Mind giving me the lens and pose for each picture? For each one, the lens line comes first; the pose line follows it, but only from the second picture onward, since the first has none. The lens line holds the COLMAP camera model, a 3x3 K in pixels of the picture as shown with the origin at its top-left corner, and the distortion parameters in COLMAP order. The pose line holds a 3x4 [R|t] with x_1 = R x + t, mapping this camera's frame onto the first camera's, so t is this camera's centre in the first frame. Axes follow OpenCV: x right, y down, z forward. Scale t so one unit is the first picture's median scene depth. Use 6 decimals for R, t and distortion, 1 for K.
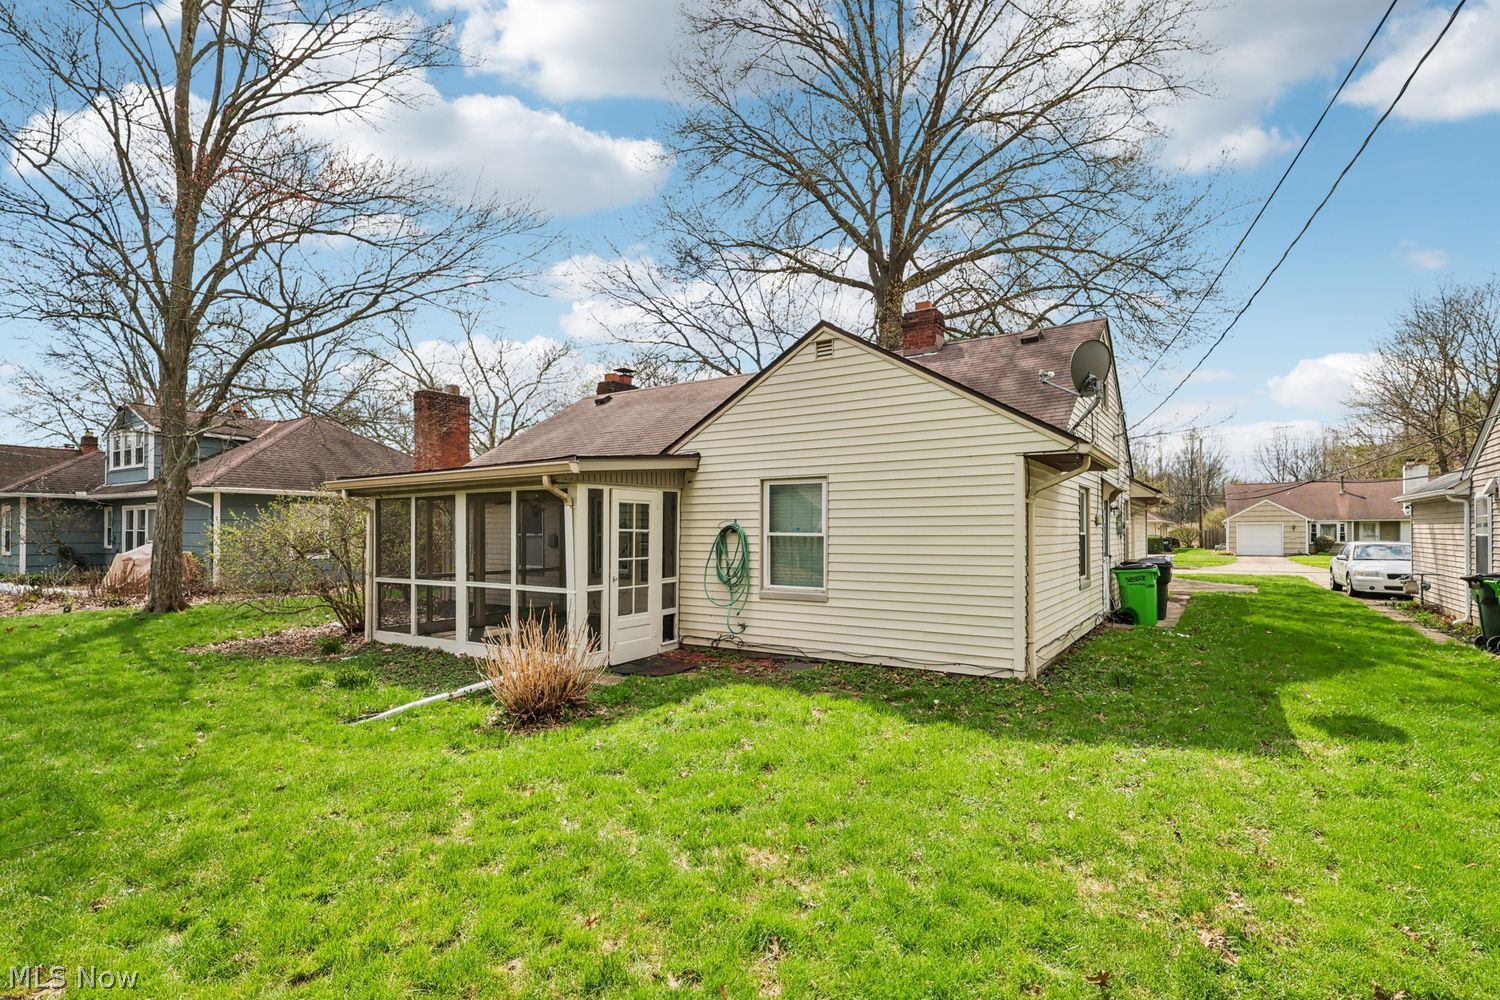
lens RADIAL K [[673.2, 0, 742.3], [0, 673.2, 514.3], [0, 0, 1]] dist [0.019171, -0.000196]
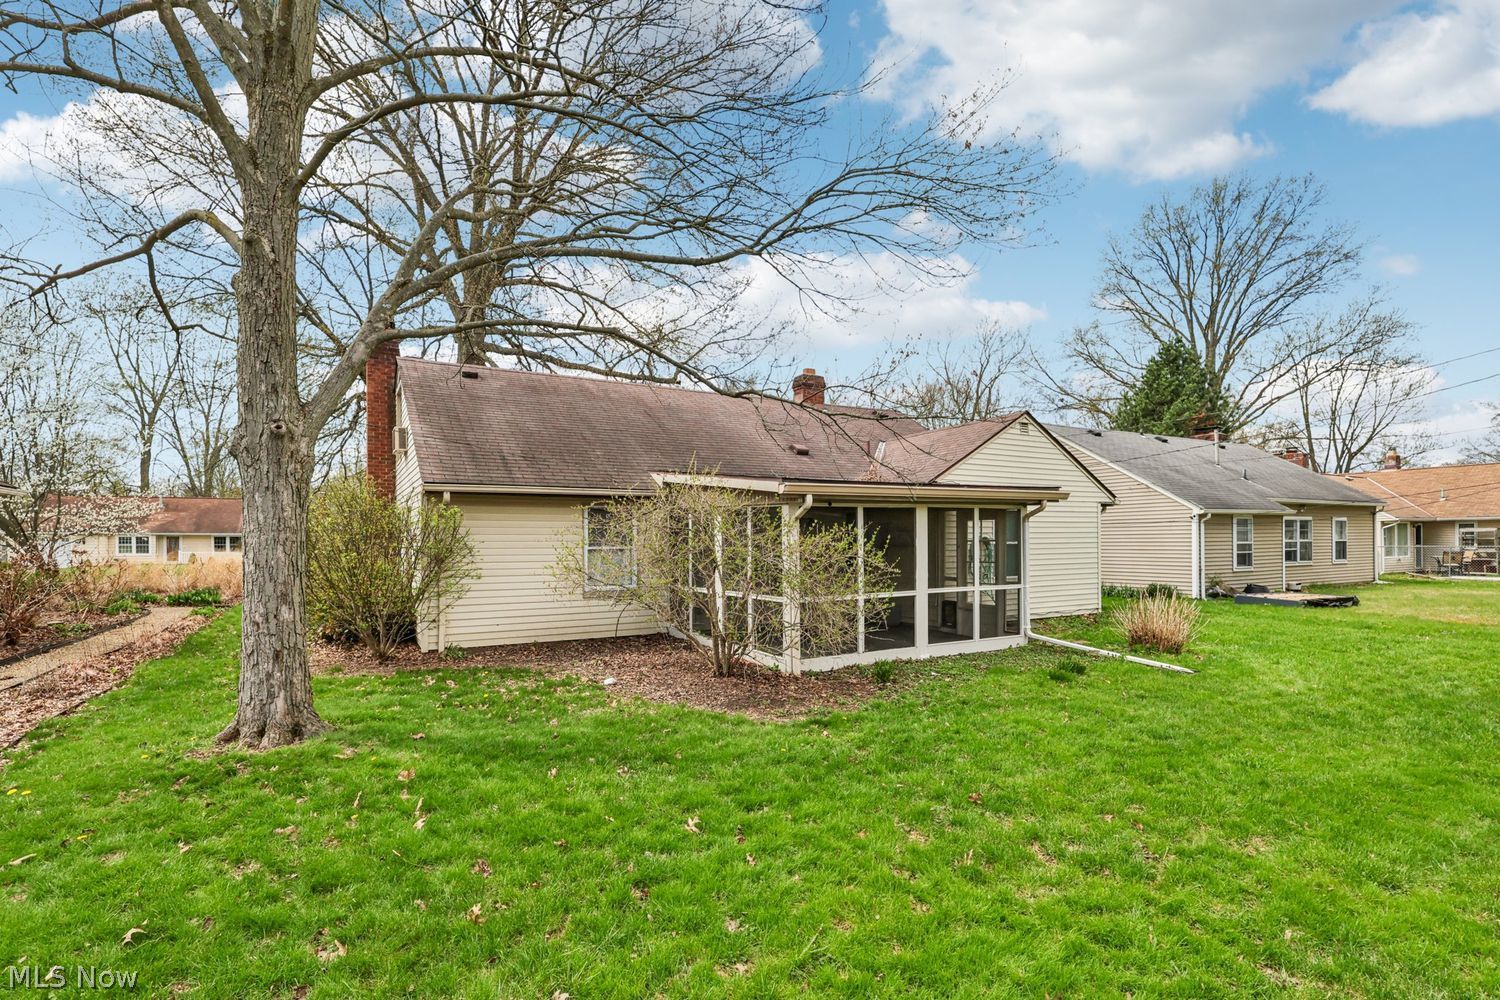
lens RADIAL K [[673.6, 0, 753.4], [0, 673.6, 535.2], [0, 0, 1]] dist [0.000407, -0.000091]
pose [[0.500015, 0.002965, 0.866012, -1.479935], [-0.008017, 0.999967, 0.001205, 0.013811], [-0.865980, -0.007545, 0.500022, 0.697283]]
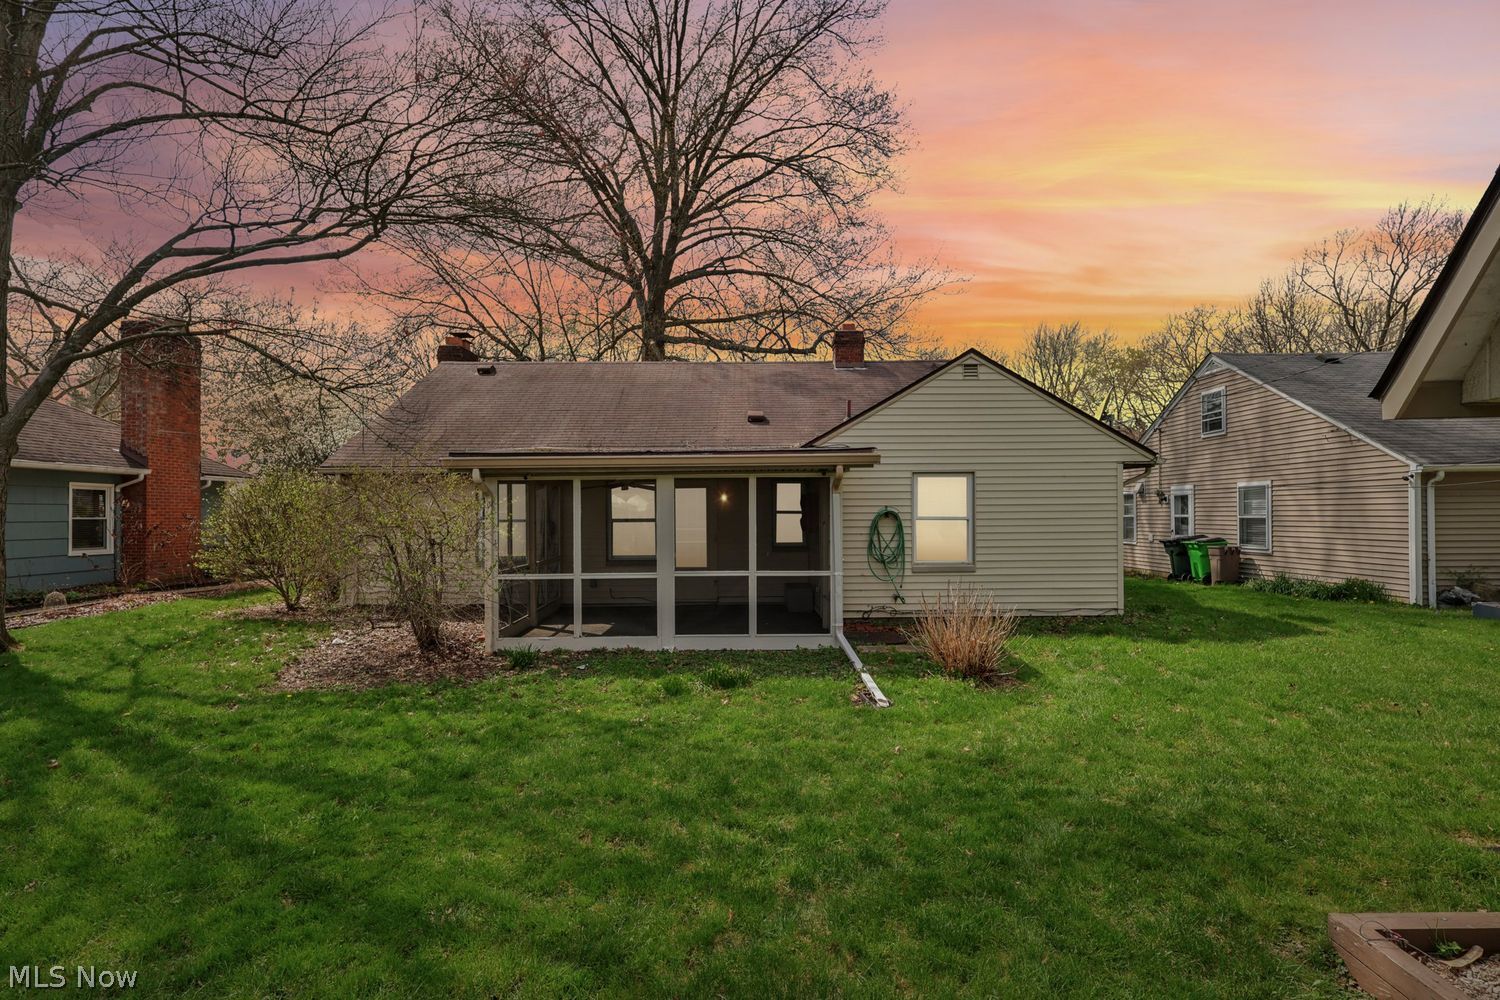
lens RADIAL K [[673.2, 0, 742.3], [0, 673.2, 514.3], [0, 0, 1]] dist [0.019171, -0.000196]
pose [[0.831947, -0.005443, 0.554828, -0.866560], [-0.001765, 0.999921, 0.012456, 0.007171], [-0.554852, -0.011342, 0.831872, 0.169113]]
